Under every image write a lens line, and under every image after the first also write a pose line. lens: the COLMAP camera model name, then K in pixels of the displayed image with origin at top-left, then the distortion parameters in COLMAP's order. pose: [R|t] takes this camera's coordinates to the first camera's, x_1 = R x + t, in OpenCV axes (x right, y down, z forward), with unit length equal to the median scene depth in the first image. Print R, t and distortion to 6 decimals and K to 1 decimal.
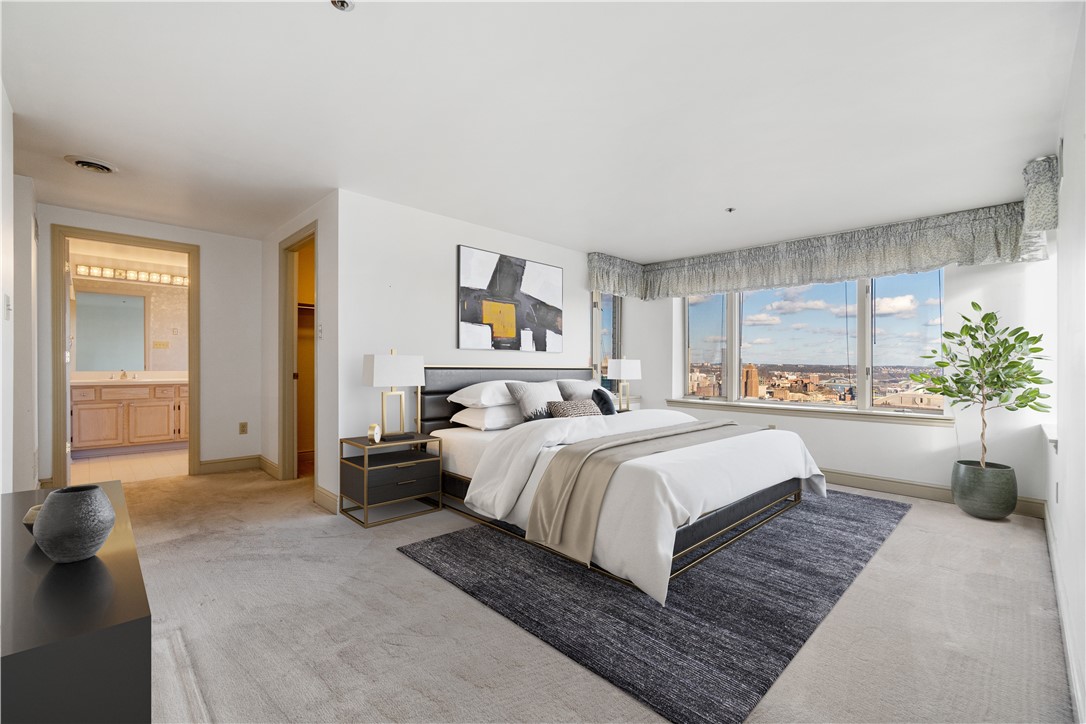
lens RADIAL K [[469.0, 0, 539.2], [0, 469.0, 365.7], [0, 0, 1]] dist [-0.002301, -0.000292]
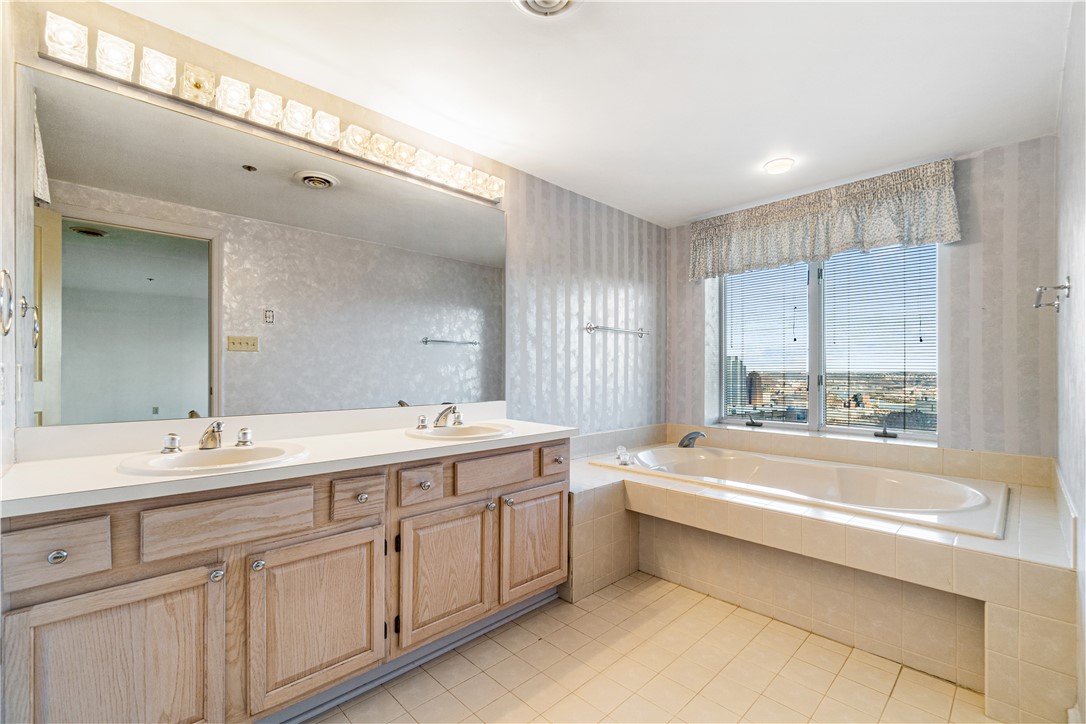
lens RADIAL K [[469.0, 0, 539.2], [0, 469.0, 365.7], [0, 0, 1]] dist [-0.002301, -0.000292]
pose [[0.999959, -0.008210, -0.003780, -0.715846], [0.008135, 0.999780, -0.019345, -0.015085], [0.003938, 0.019314, 0.999806, 0.746281]]
